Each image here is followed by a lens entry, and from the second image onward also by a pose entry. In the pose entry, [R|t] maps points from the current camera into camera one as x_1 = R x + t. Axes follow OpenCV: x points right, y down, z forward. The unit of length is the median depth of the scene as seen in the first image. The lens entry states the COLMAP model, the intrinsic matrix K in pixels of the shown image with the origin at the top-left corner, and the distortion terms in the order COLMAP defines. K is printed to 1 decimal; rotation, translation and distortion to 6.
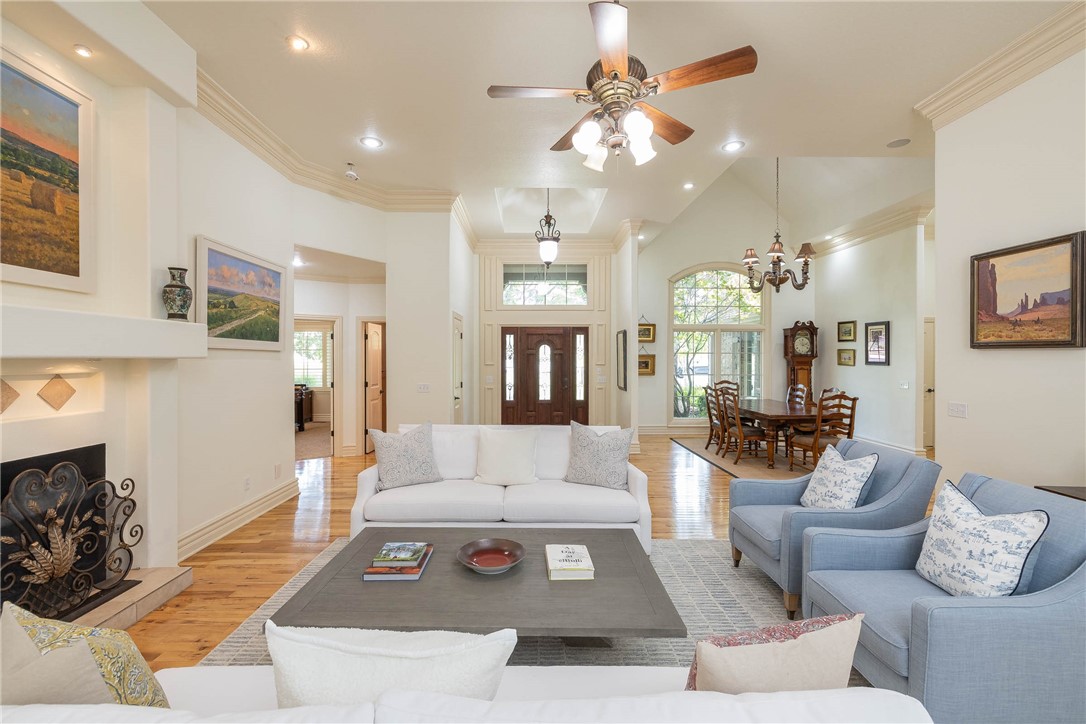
lens RADIAL K [[463.3, 0, 540.2], [0, 463.3, 361.4], [0, 0, 1]] dist [0.001142, -0.000236]
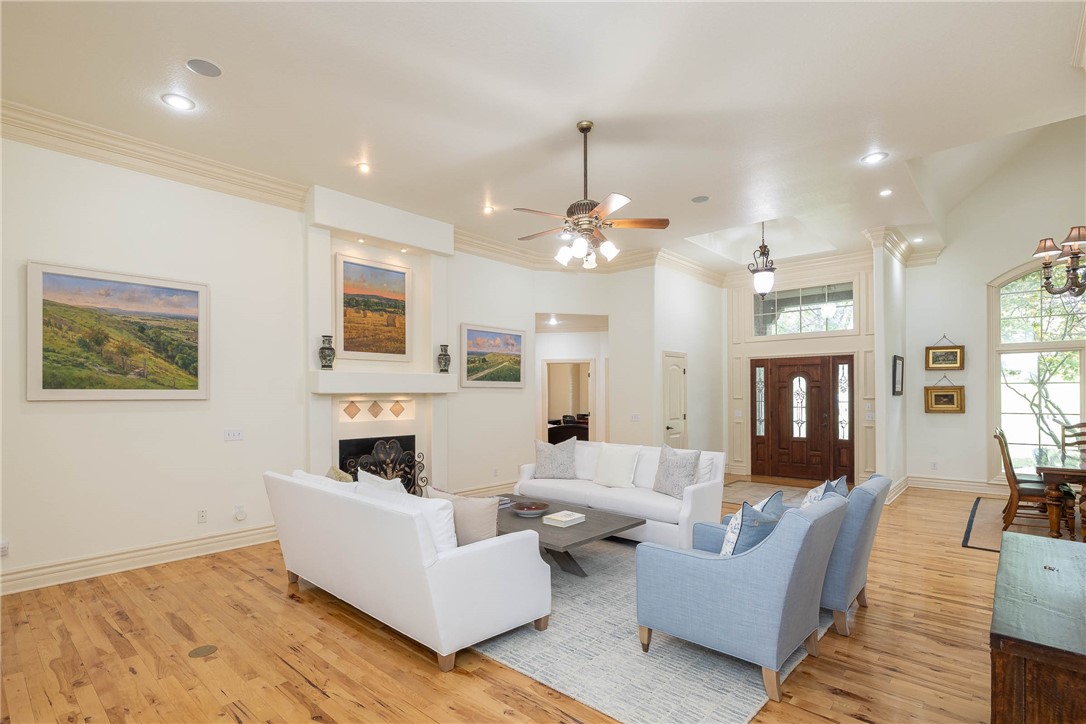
lens RADIAL K [[535.2, 0, 544.1], [0, 535.2, 392.1], [0, 0, 1]] dist [0.000992, 0.000428]
pose [[0.739617, -0.004948, -0.673010, 0.769035], [0.000018, 0.999973, -0.007332, 0.004240], [0.673028, 0.005411, 0.739597, -0.258968]]
